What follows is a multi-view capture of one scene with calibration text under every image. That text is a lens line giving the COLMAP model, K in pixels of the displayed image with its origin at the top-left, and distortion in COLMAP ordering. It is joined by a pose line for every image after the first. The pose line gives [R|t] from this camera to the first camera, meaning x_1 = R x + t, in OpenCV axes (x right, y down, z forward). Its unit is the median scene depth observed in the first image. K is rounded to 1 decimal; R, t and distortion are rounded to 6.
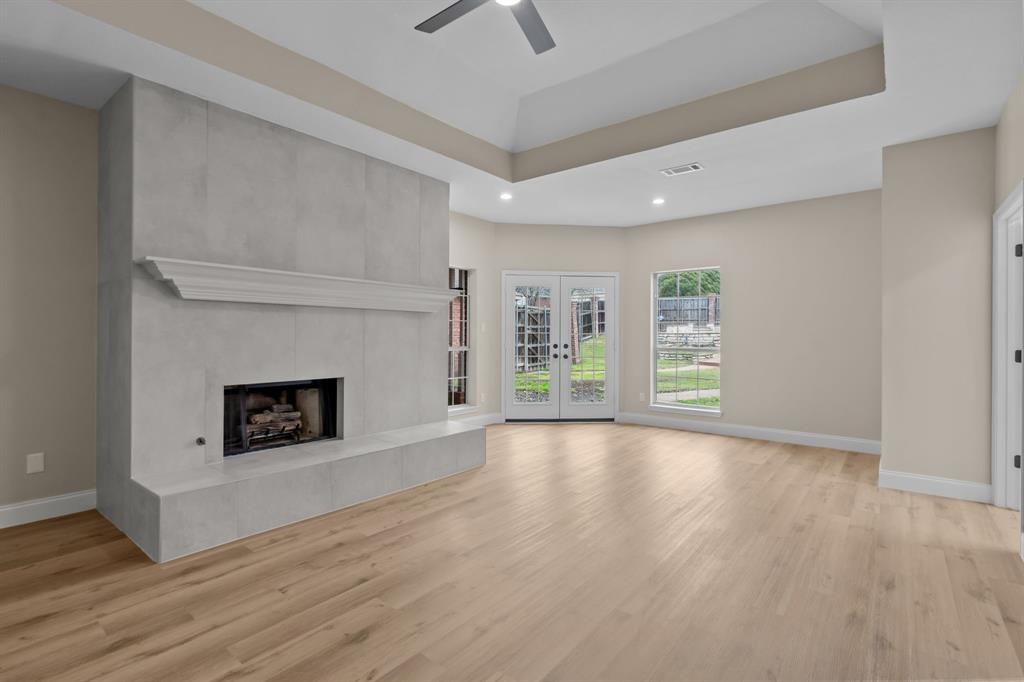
lens RADIAL K [[484.5, 0, 512.6], [0, 484.5, 335.1], [0, 0, 1]] dist [-0.000356, 0.000240]
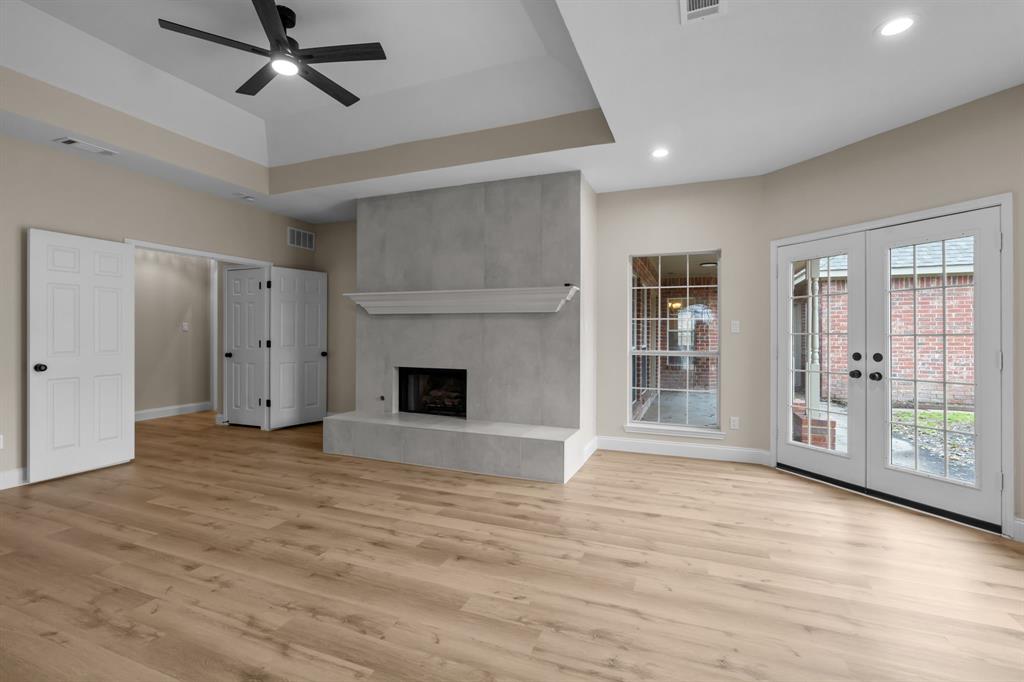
lens RADIAL K [[484.5, 0, 512.6], [0, 484.5, 335.1], [0, 0, 1]] dist [-0.000356, 0.000240]
pose [[0.272349, 0.002491, -0.962195, 0.918590], [-0.001754, 0.999996, 0.002092, -0.004282], [0.962197, 0.001118, 0.272353, 0.813390]]
